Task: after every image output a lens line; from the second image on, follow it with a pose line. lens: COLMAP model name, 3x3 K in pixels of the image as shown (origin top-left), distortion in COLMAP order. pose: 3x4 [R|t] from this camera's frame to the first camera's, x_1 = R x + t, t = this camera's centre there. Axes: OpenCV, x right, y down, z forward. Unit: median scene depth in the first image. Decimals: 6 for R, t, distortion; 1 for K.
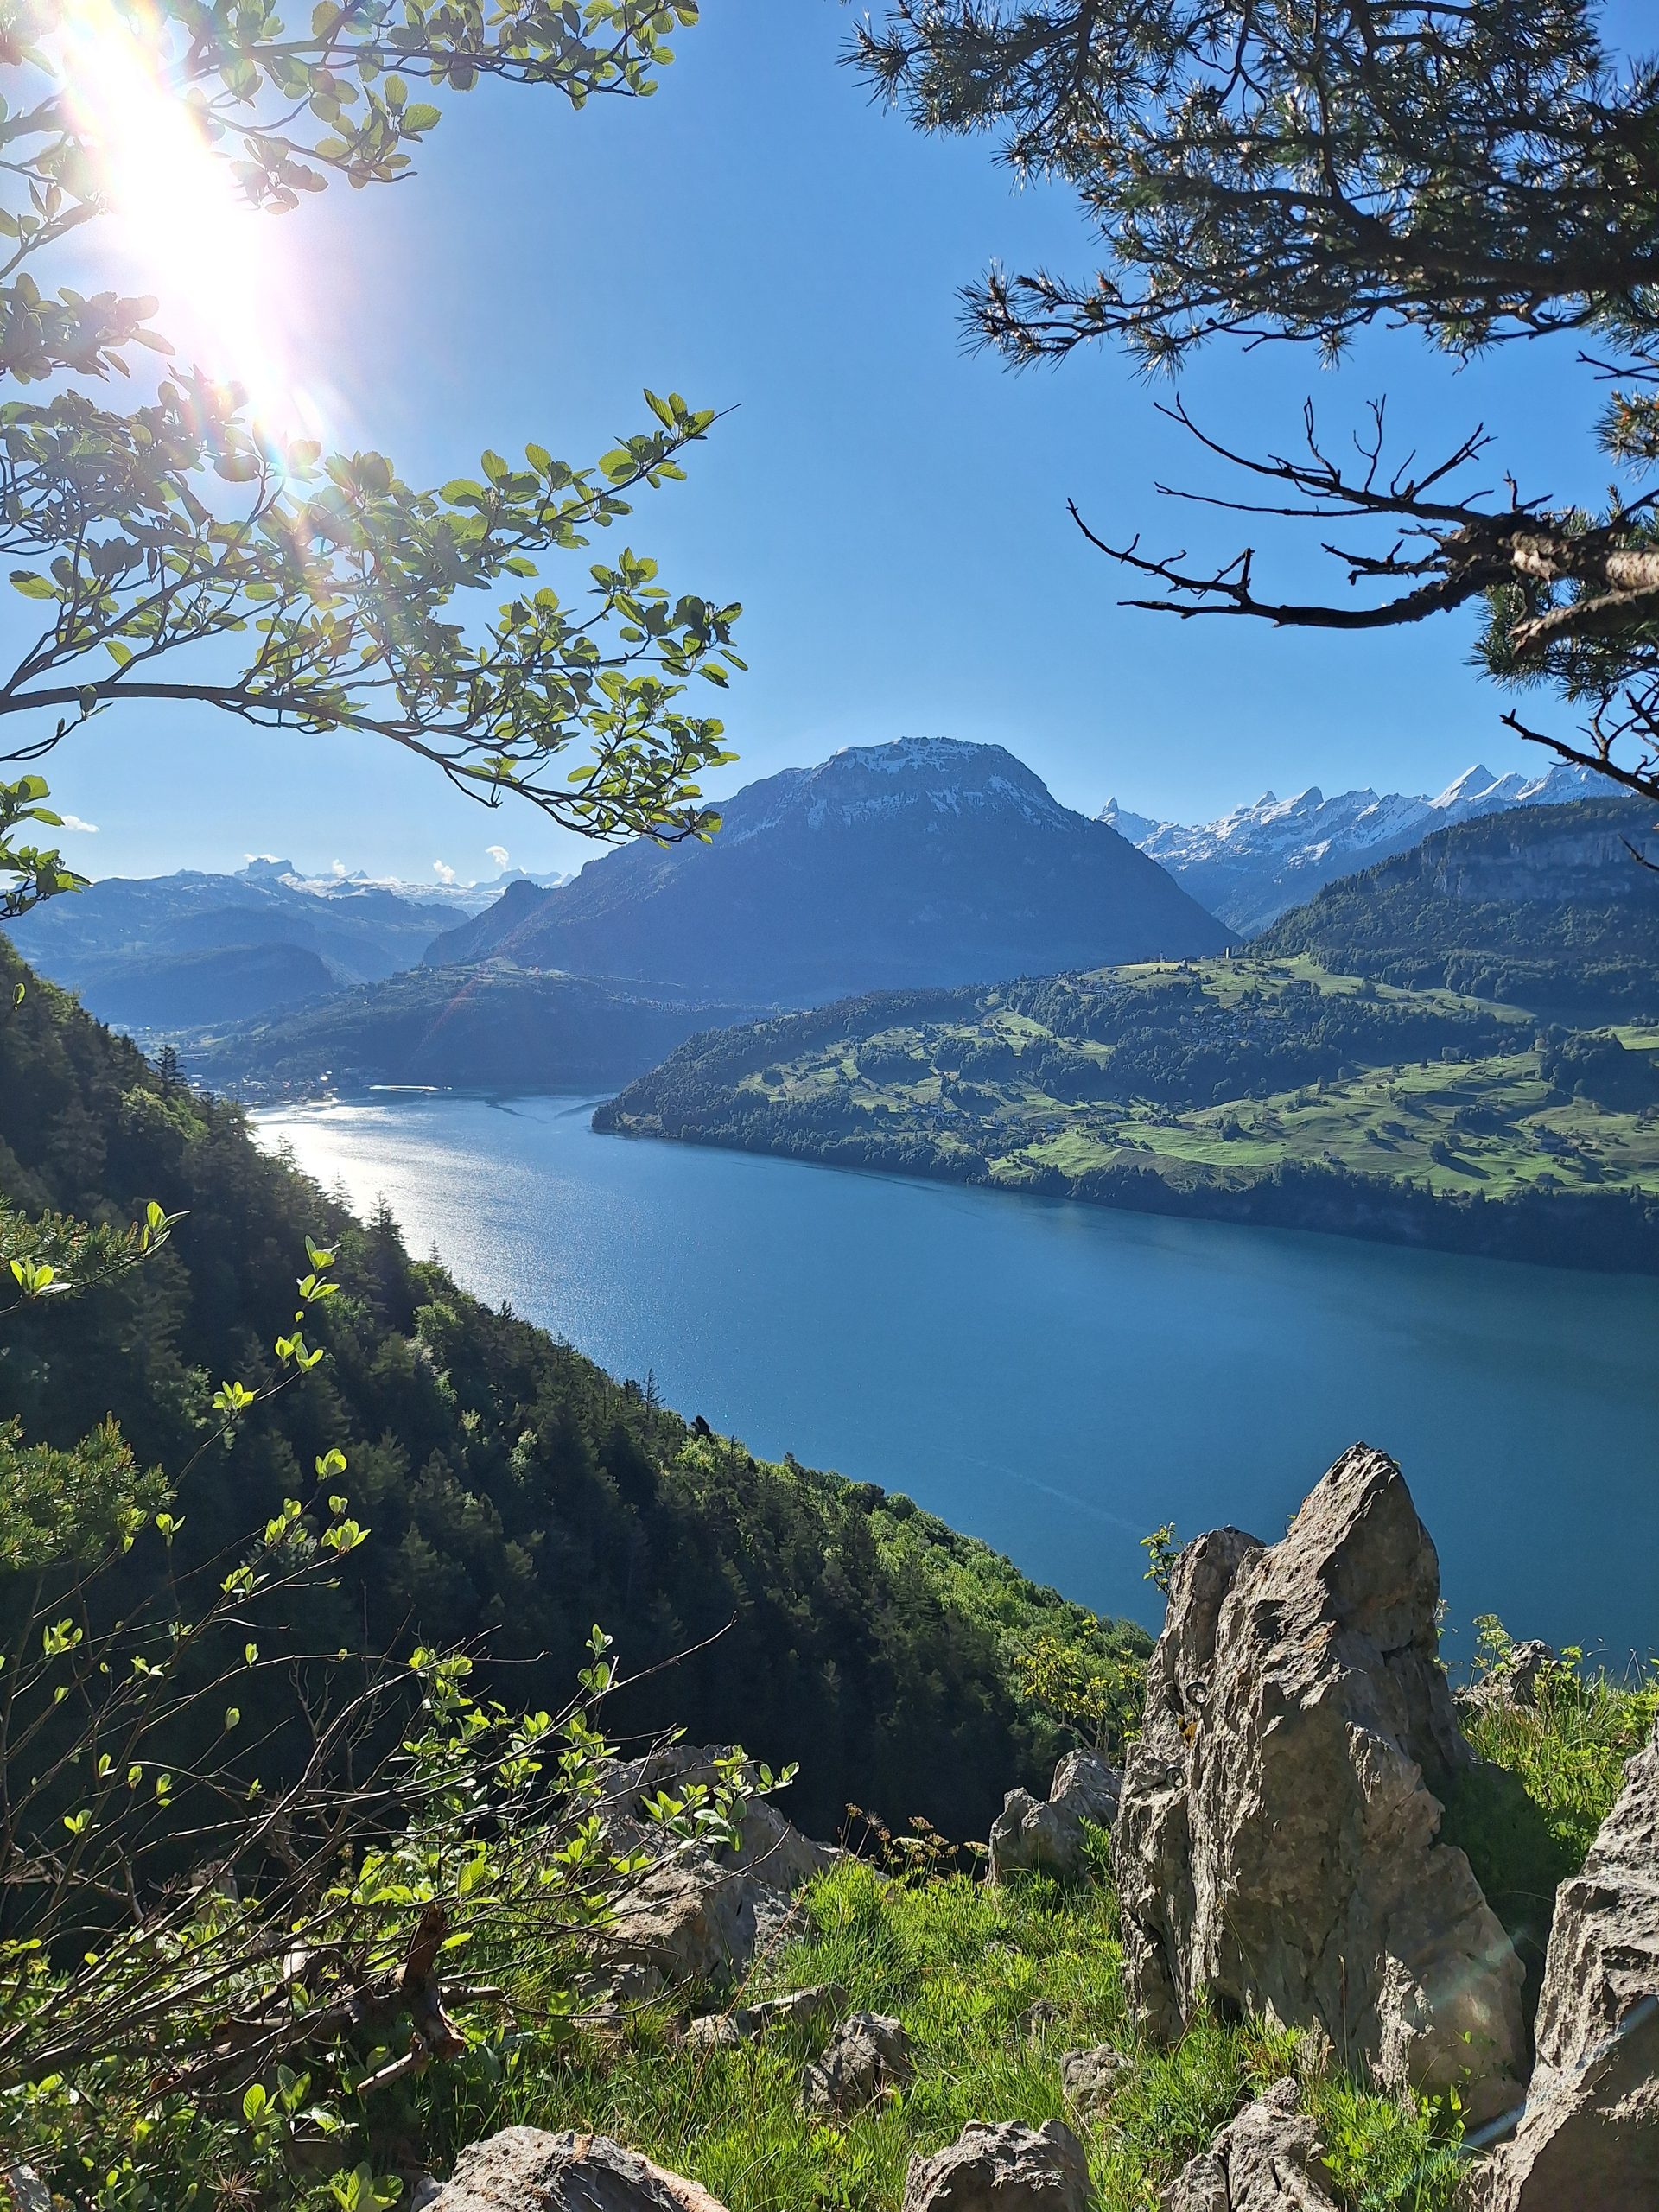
lens RADIAL K [[1533.3, 0, 825.2], [0, 1533.3, 1118.7], [0, 0, 1]] dist [0.086602, -0.103272]
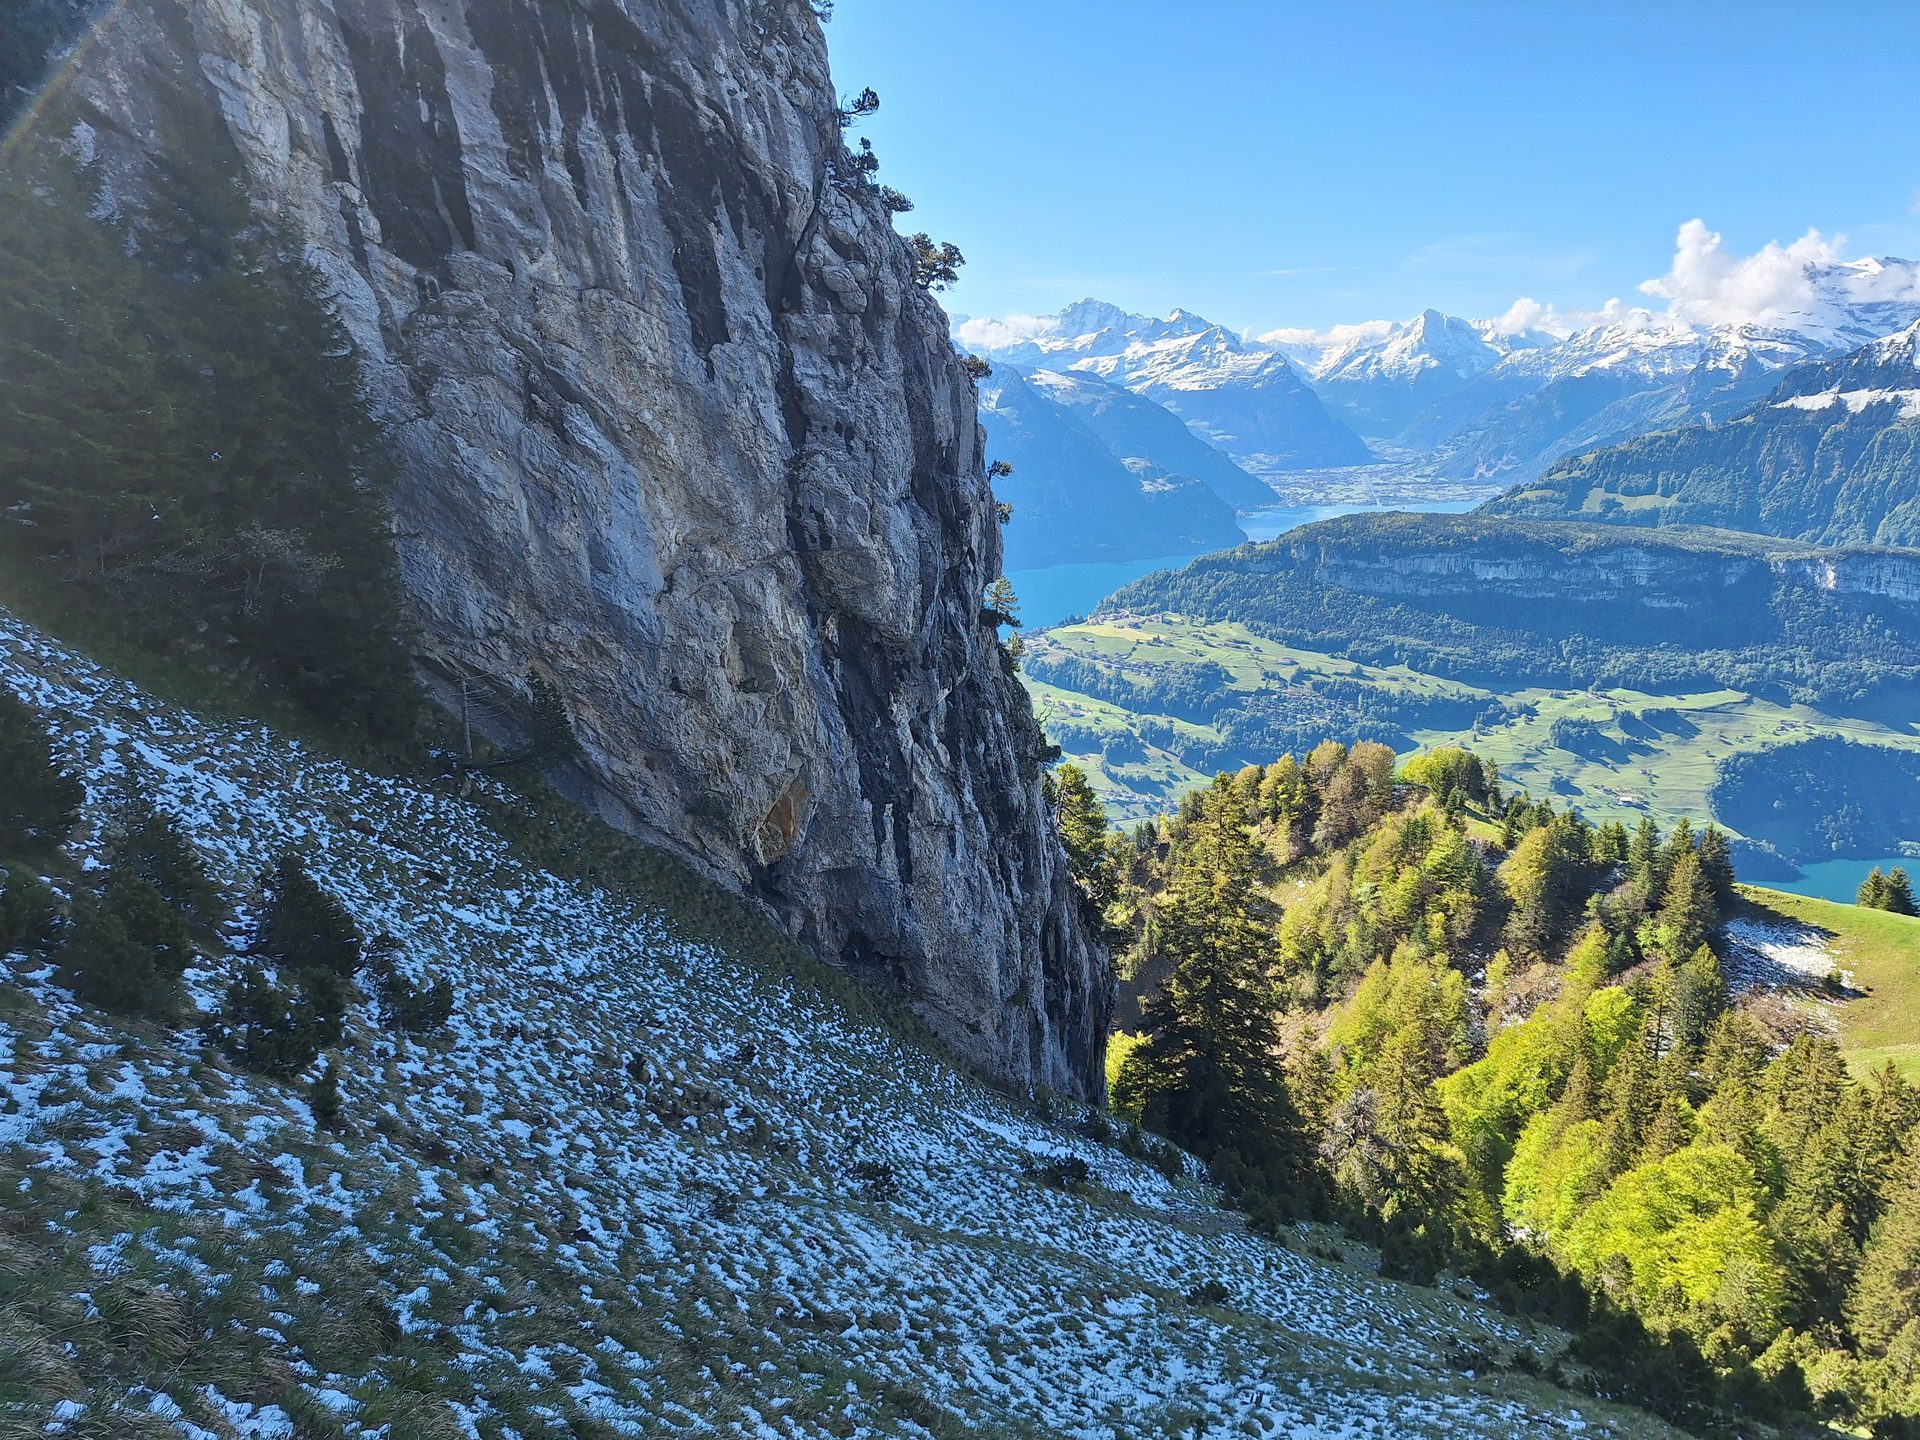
lens RADIAL K [[1330.9, 0, 983.1], [0, 1330.9, 736.5], [0, 0, 1]] dist [0.086602, -0.103272]
pose [[0.769465, -0.175346, 0.614148, -0.740686], [0.079029, 0.980325, 0.180878, -0.283337], [-0.633781, -0.090644, 0.768183, 0.218131]]
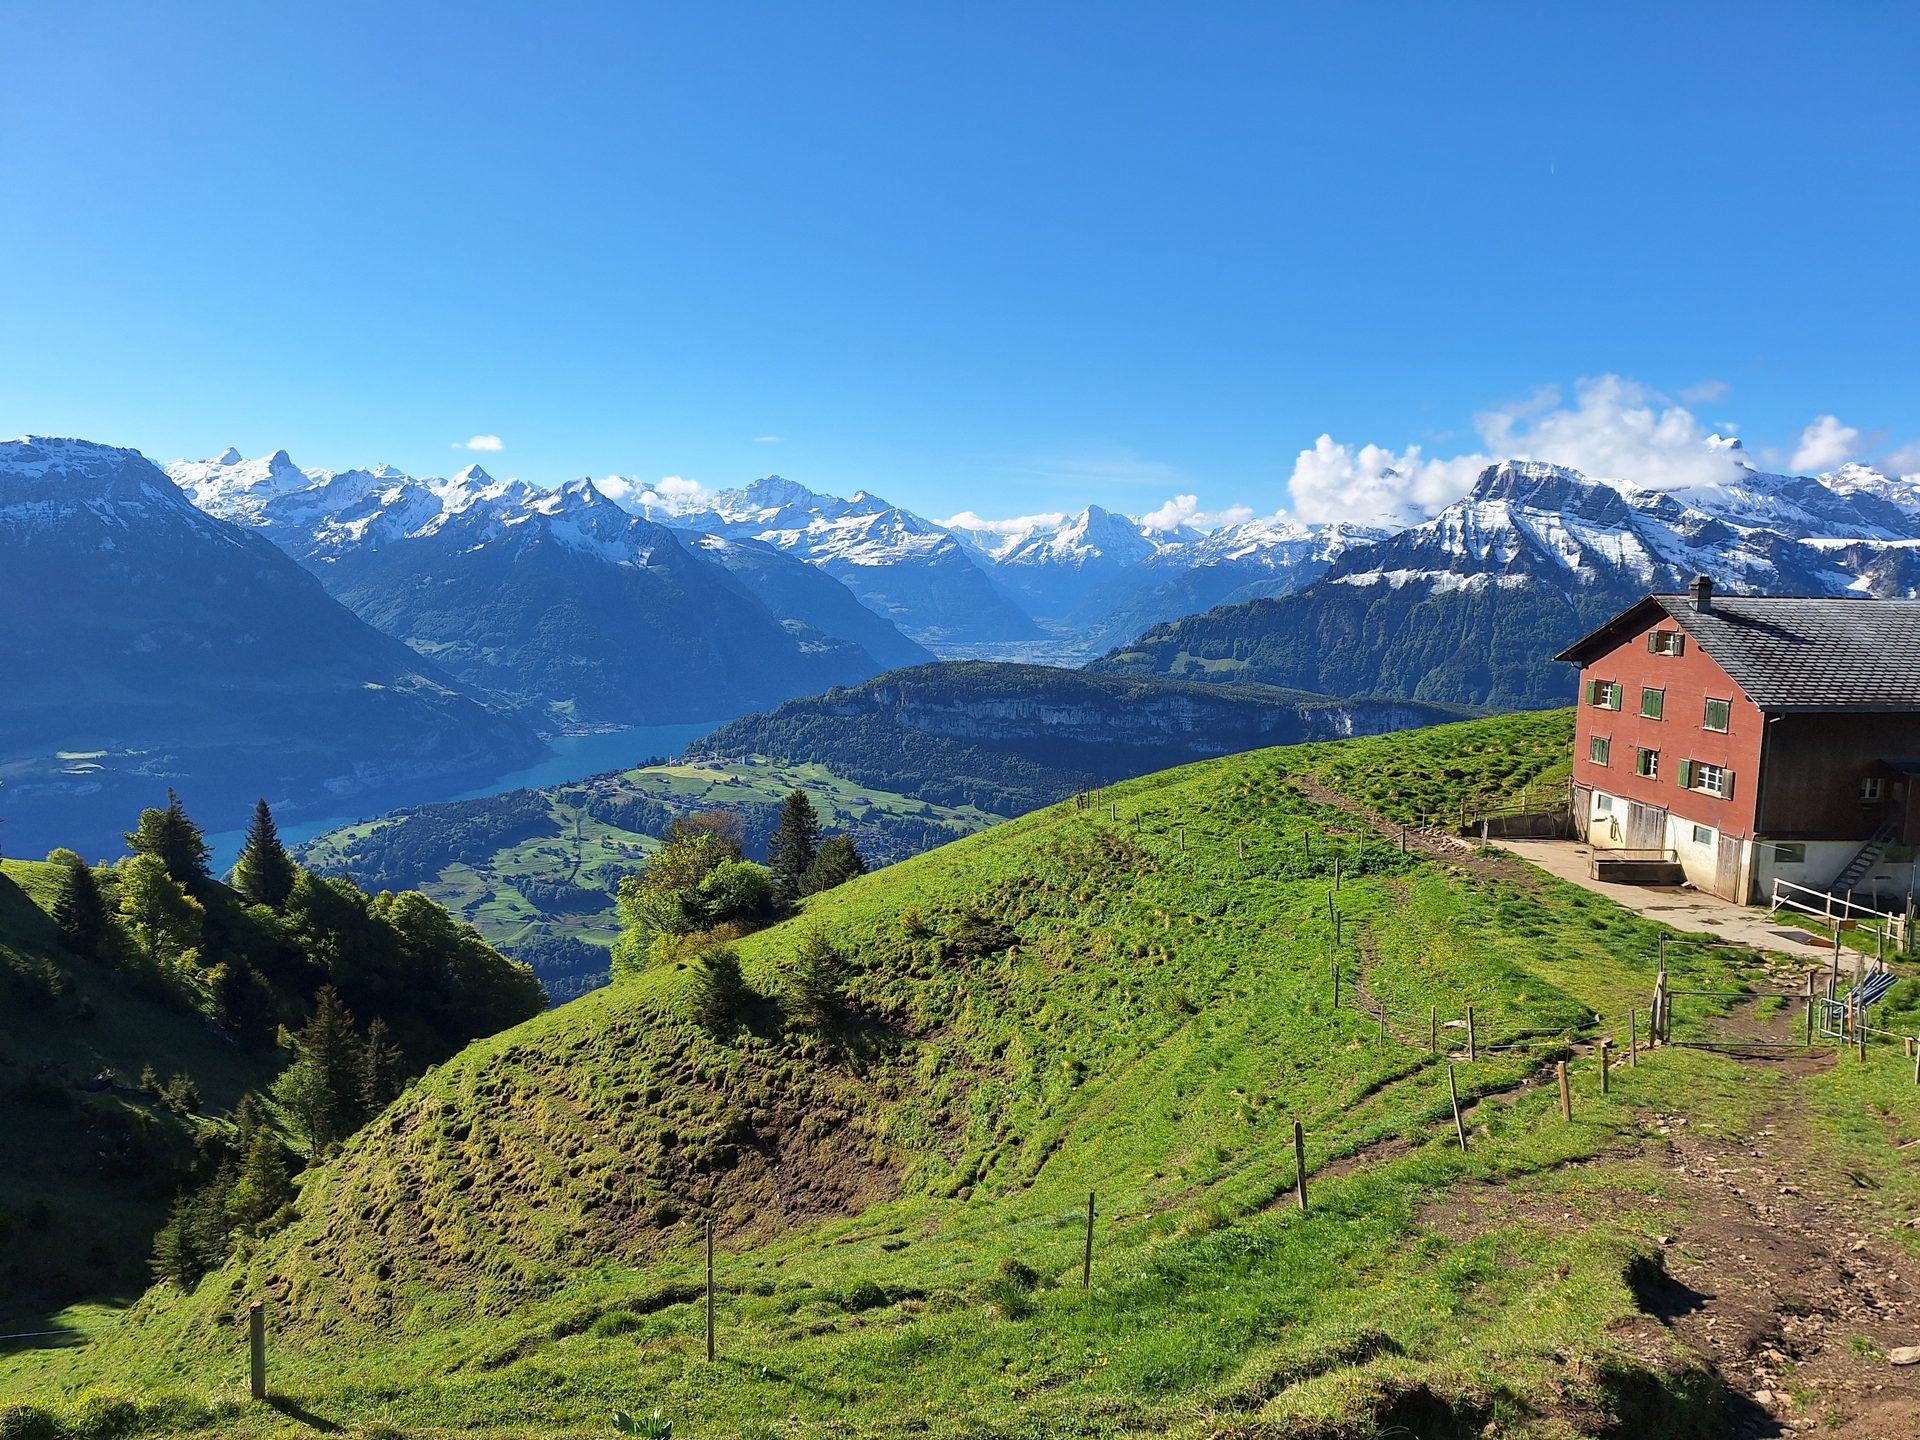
lens RADIAL K [[1330.9, 0, 963.6], [0, 1330.9, 733.5], [0, 0, 1]] dist [0.086602, -0.103272]
pose [[0.629466, -0.083935, 0.772482, -0.620717], [0.054846, 0.996468, 0.063581, -0.236322], [-0.775090, 0.002346, 0.631846, 0.146957]]
